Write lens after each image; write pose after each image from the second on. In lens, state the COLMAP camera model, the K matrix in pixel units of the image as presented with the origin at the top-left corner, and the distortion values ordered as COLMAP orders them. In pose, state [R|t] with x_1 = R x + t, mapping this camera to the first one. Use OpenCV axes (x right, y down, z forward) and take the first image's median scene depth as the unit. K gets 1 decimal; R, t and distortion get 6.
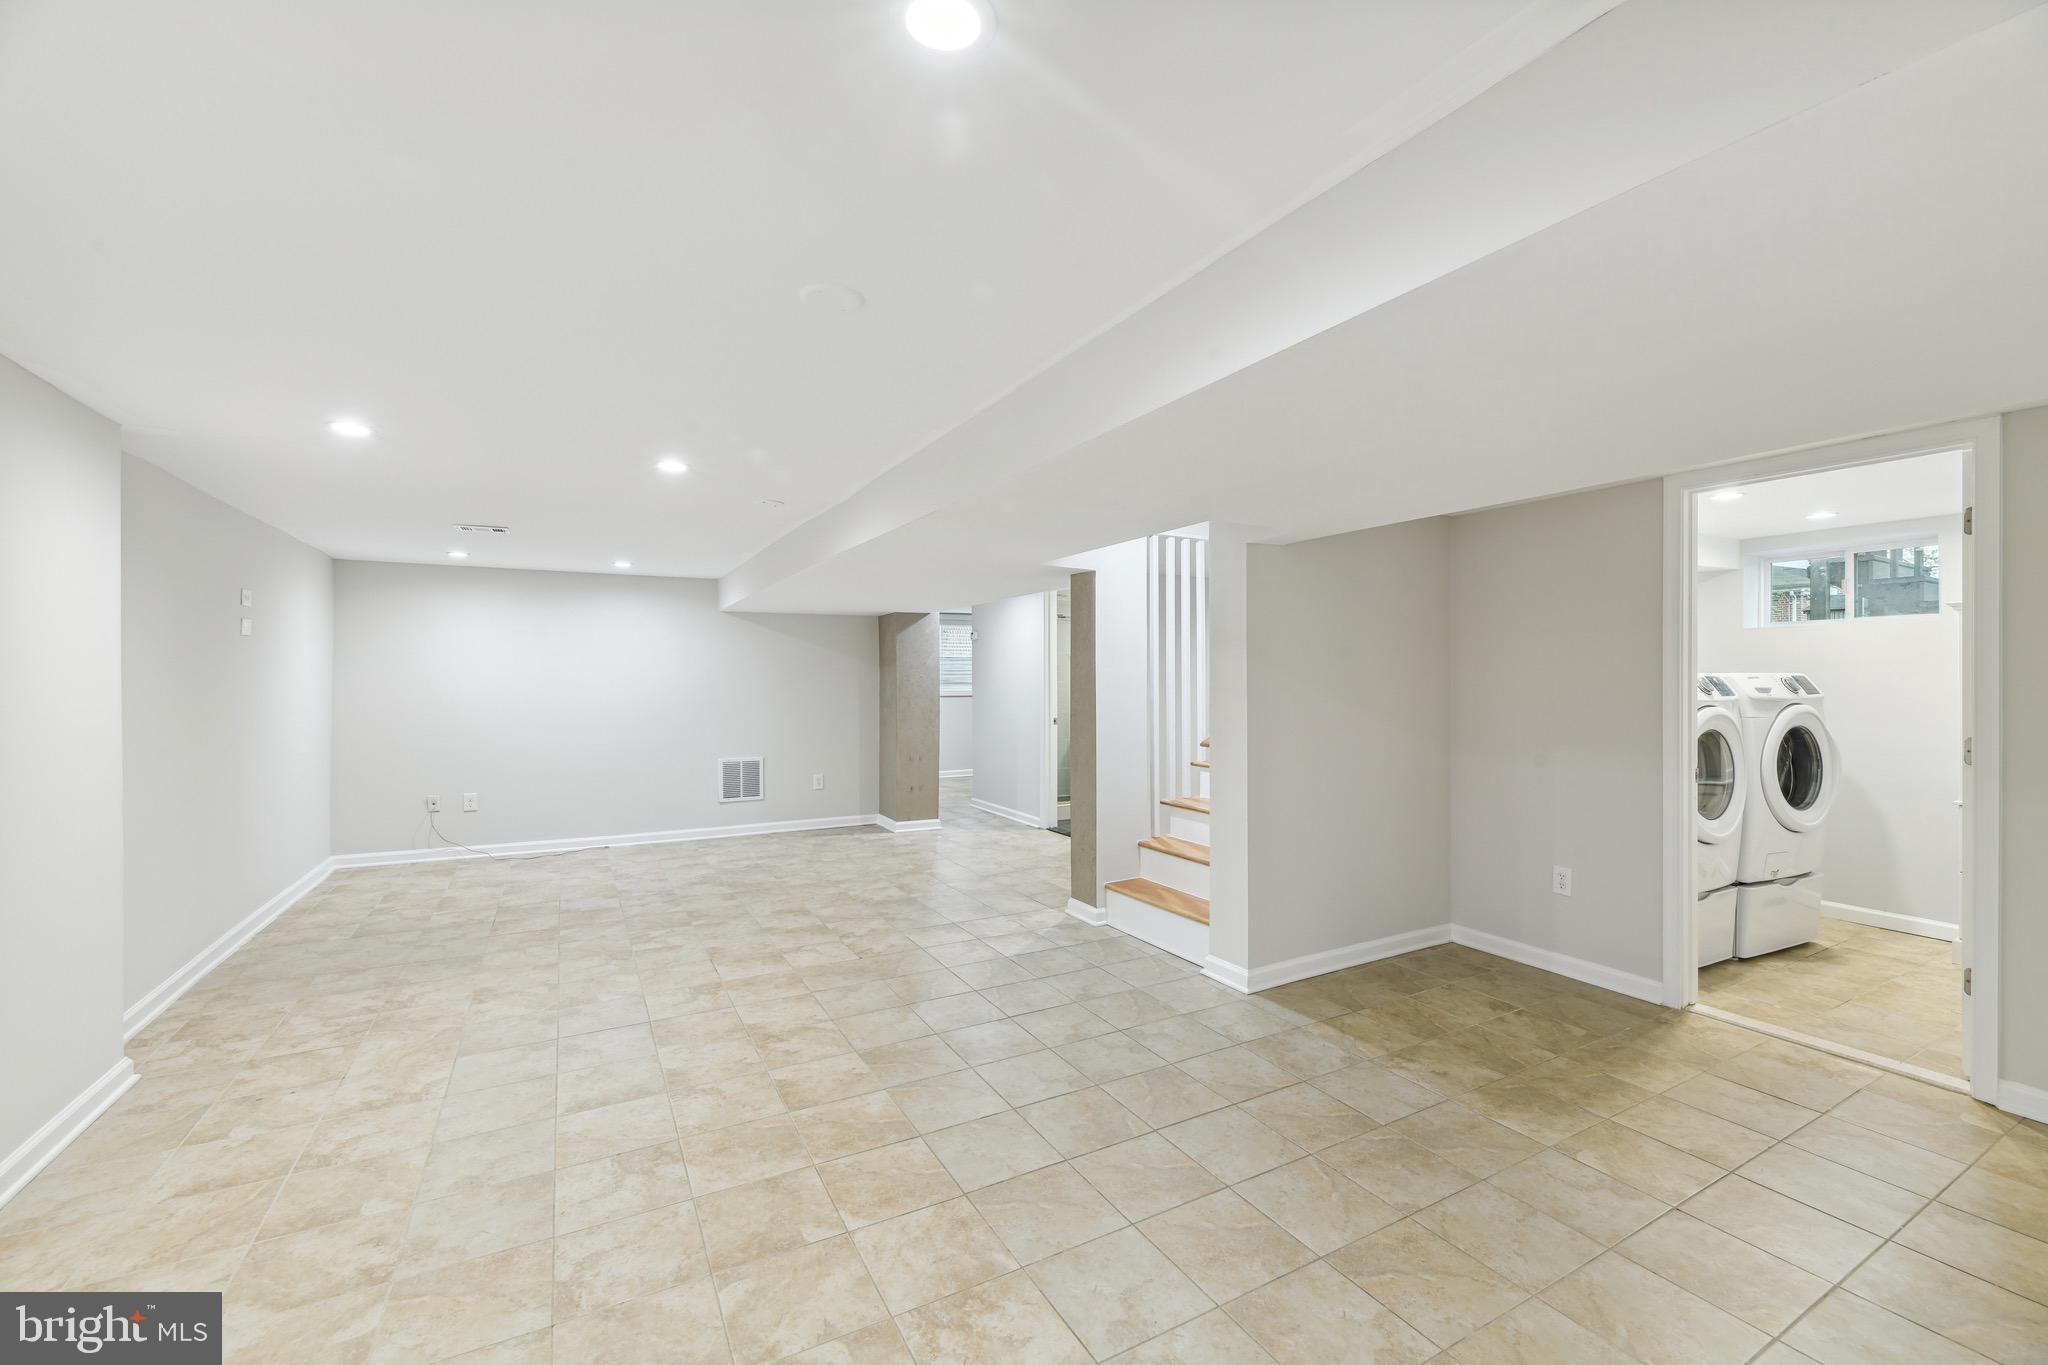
lens RADIAL K [[829.9, 0, 1030.3], [0, 829.9, 675.3], [0, 0, 1]] dist [-0.001723, -0.000044]
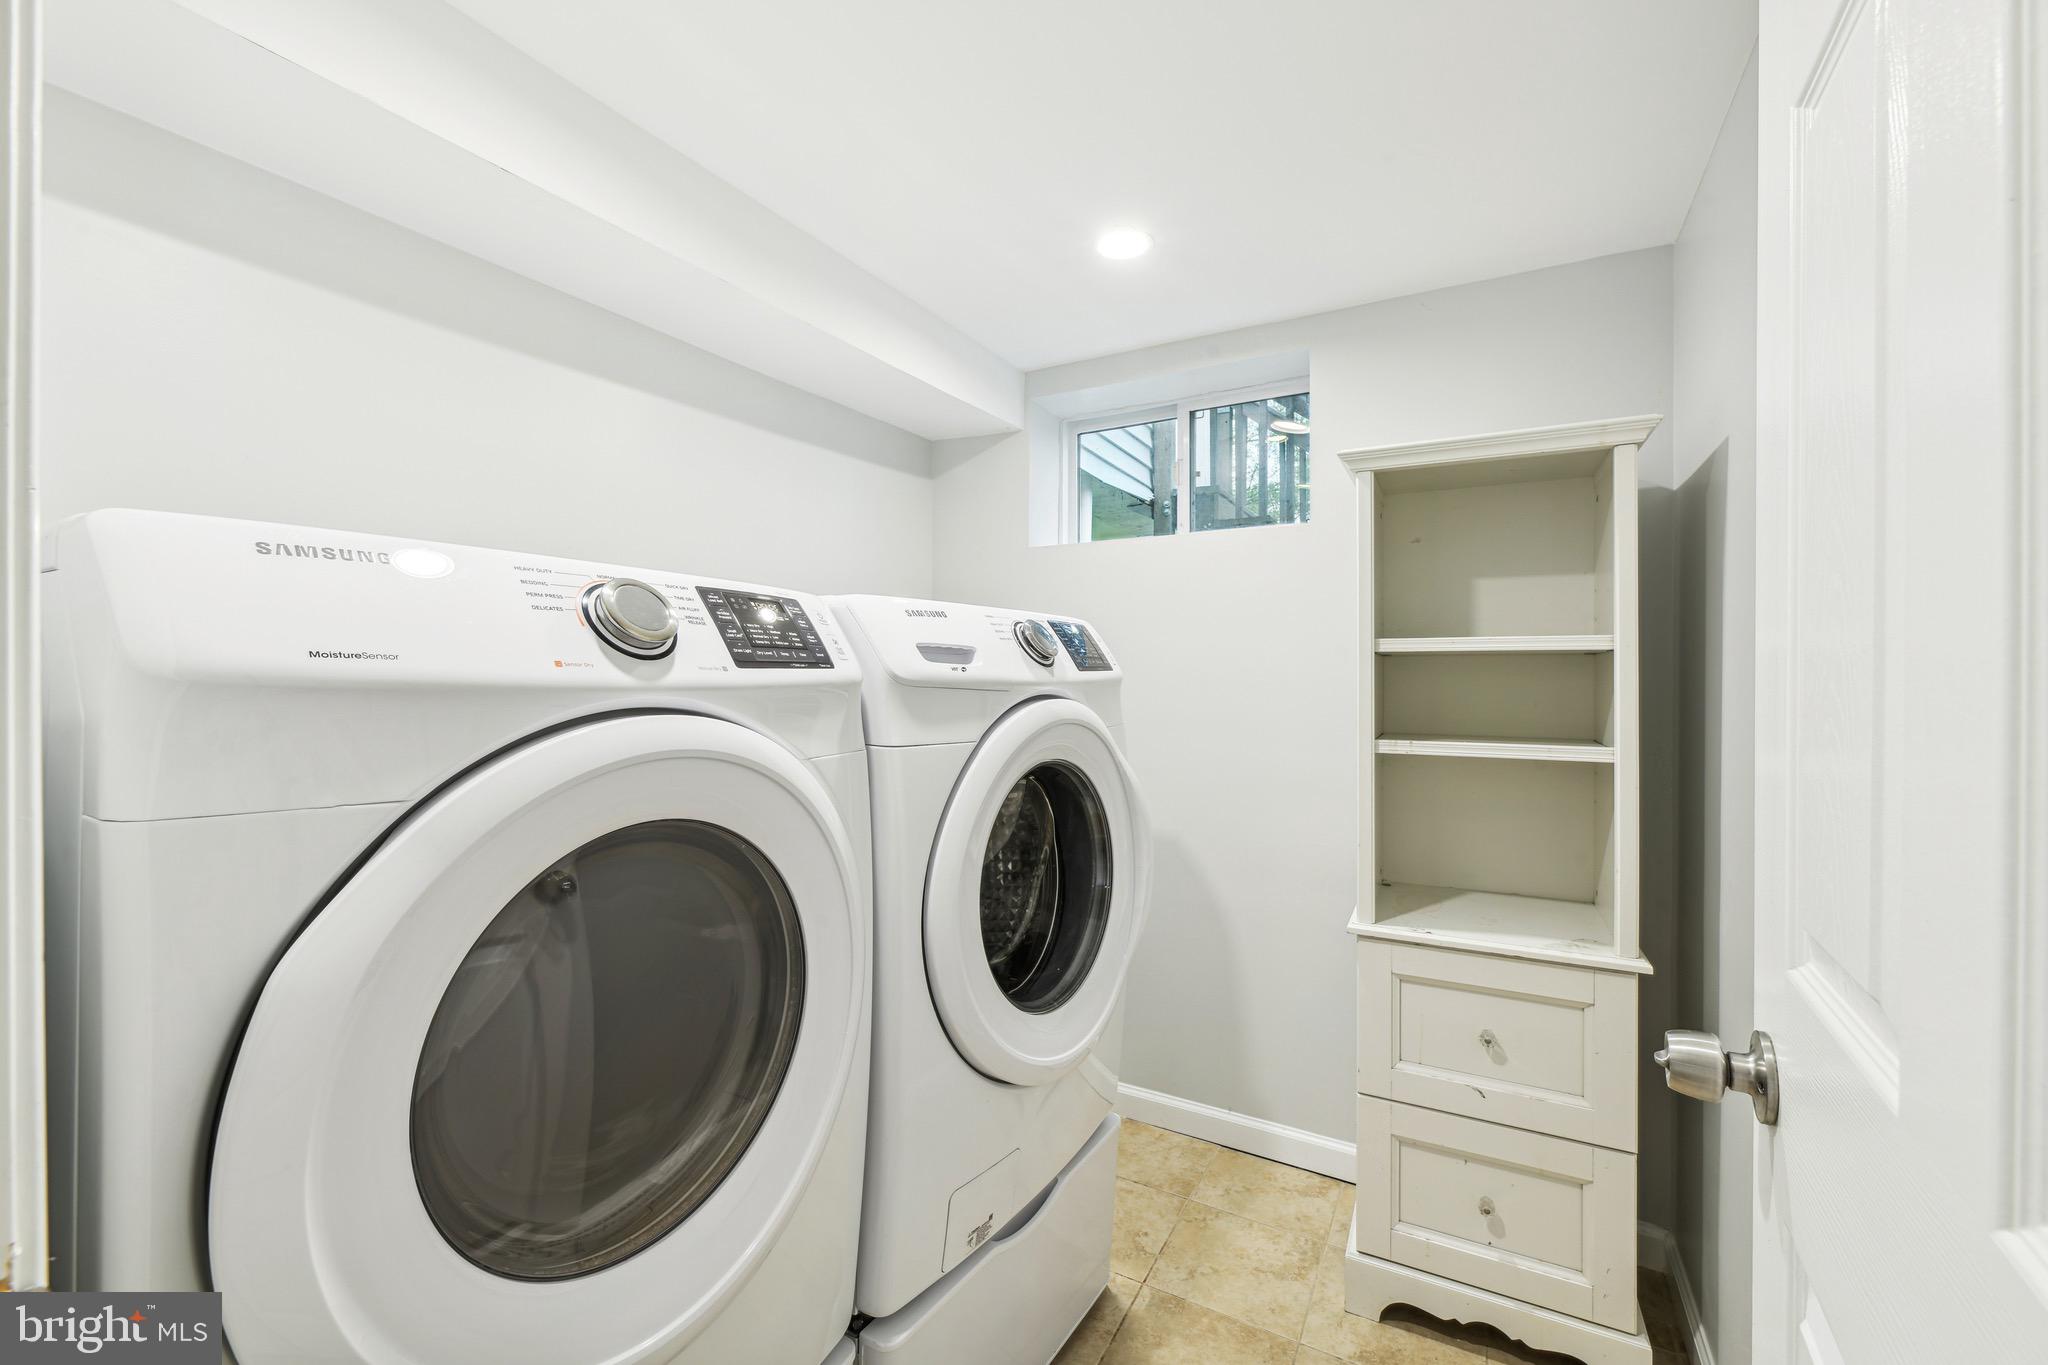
lens RADIAL K [[829.9, 0, 1030.3], [0, 829.9, 675.3], [0, 0, 1]] dist [-0.001723, -0.000044]
pose [[0.843118, 0.002133, 0.537724, 0.737677], [-0.005801, 0.999970, 0.005129, 0.023949], [-0.537697, -0.007444, 0.843106, 0.717778]]
